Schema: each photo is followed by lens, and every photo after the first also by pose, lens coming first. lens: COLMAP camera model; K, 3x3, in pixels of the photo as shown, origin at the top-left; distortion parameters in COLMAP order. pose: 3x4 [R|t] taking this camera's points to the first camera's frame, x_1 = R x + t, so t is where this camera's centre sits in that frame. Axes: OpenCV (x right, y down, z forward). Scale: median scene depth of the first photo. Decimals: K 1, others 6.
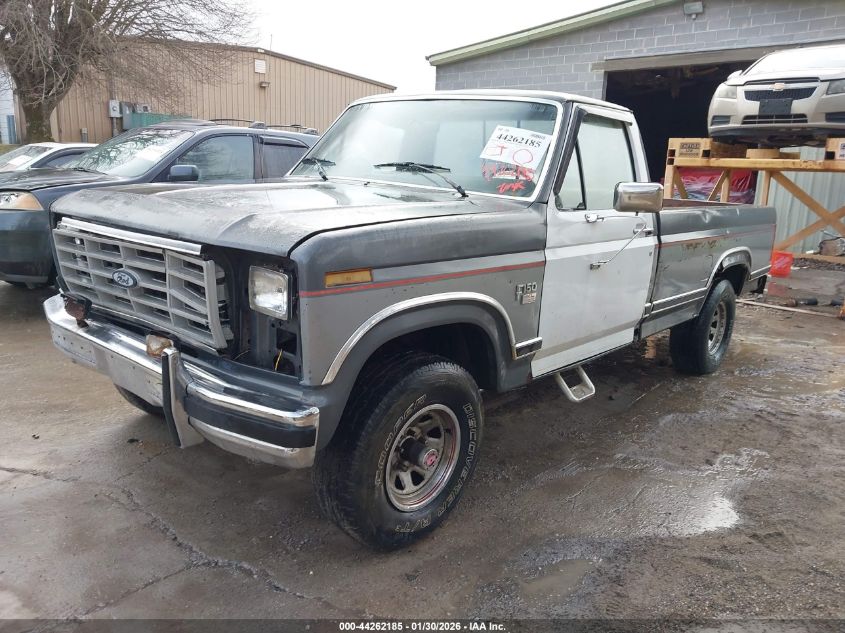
lens RADIAL K [[676.3, 0, 422.5], [0, 676.3, 316.5], [0, 0, 1]] dist [0.001818, 0.000908]
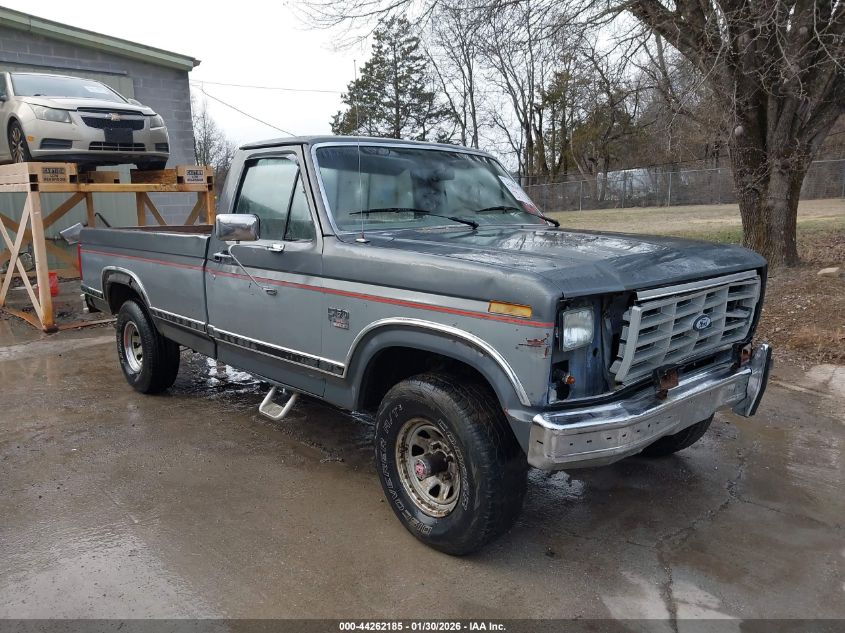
lens RADIAL K [[676.3, 0, 422.5], [0, 676.3, 316.5], [0, 0, 1]] dist [0.001818, 0.000908]
pose [[0.088474, -0.212014, 0.973254, -0.539736], [0.222327, 0.956639, 0.188184, -0.129605], [-0.970949, 0.199732, 0.131774, 0.448067]]
